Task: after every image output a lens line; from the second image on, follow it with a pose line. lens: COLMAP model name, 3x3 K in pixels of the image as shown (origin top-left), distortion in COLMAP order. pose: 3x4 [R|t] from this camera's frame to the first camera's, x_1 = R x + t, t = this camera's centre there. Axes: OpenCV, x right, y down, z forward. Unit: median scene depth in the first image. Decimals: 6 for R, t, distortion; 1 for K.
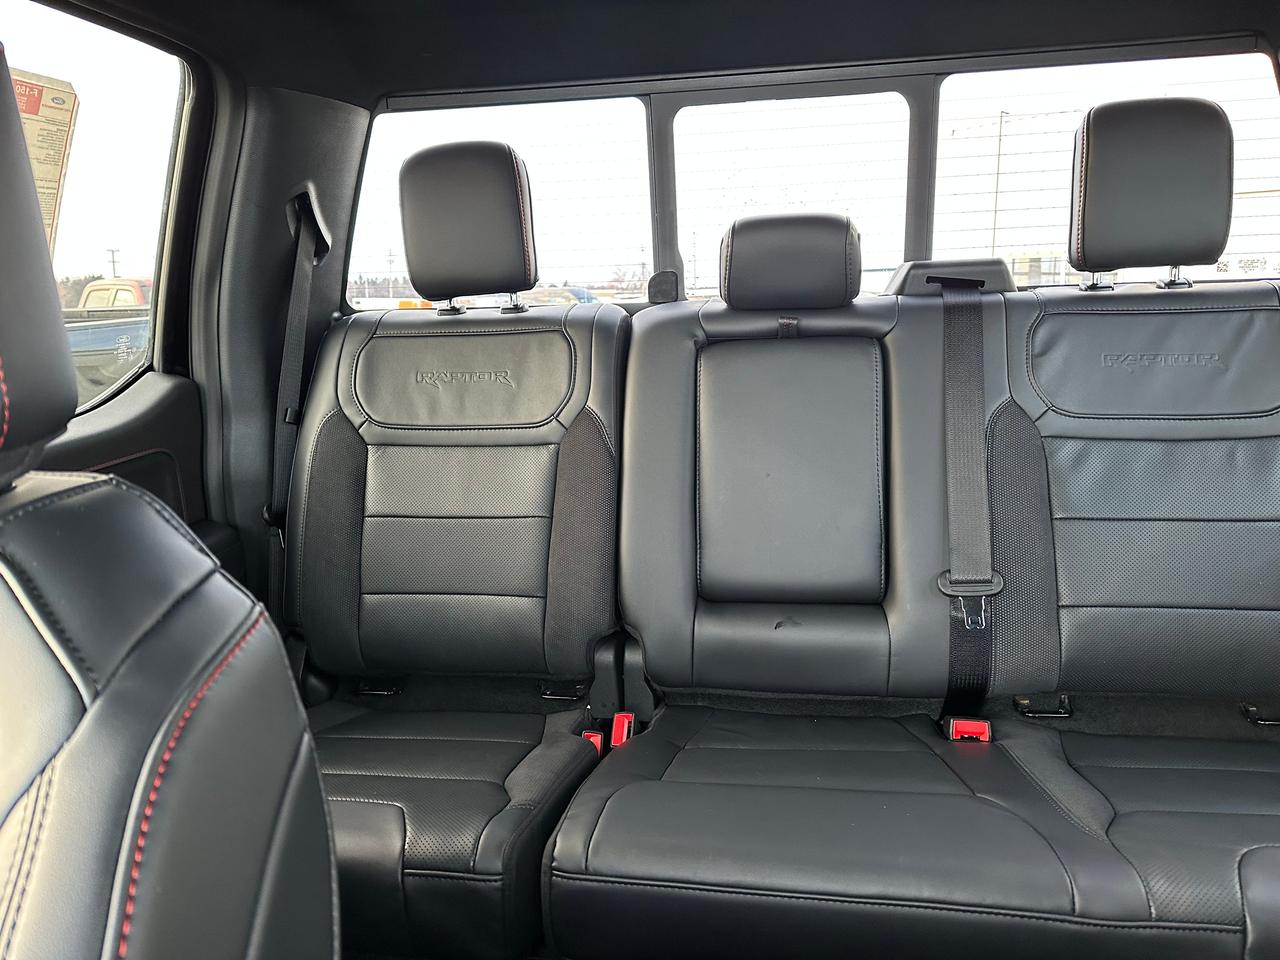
lens RADIAL K [[903.2, 0, 639.3], [0, 903.2, 478.4], [0, 0, 1]] dist [0.028086, -0.042009]
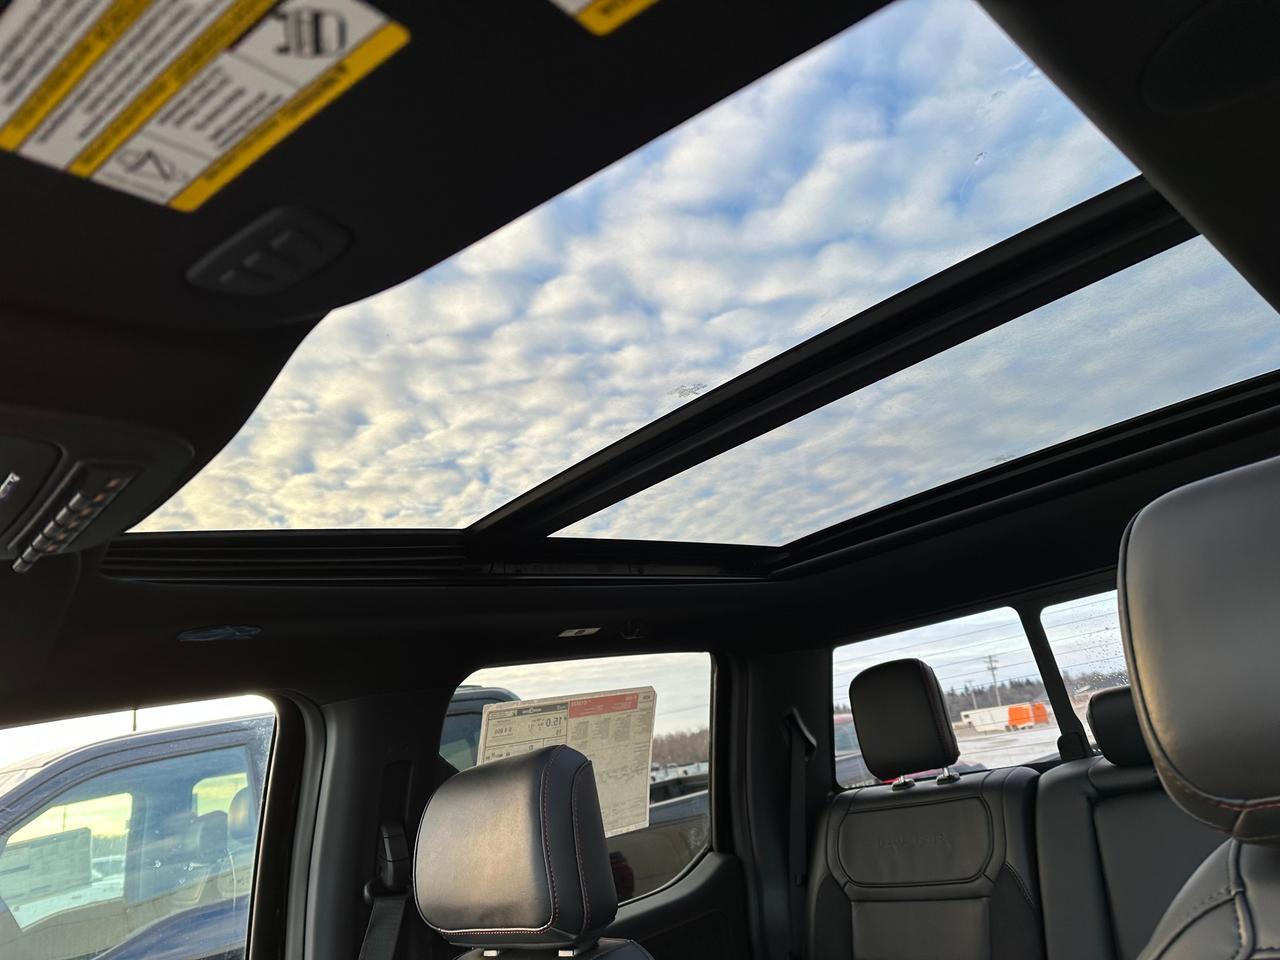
lens RADIAL K [[903.2, 0, 641.0], [0, 903.2, 473.1], [0, 0, 1]] dist [0.028086, -0.042009]
pose [[0.793594, -0.286295, -0.536884, 0.347074], [0.022935, 0.895831, -0.443802, -0.015989], [0.608015, 0.339885, 0.717492, -0.350234]]
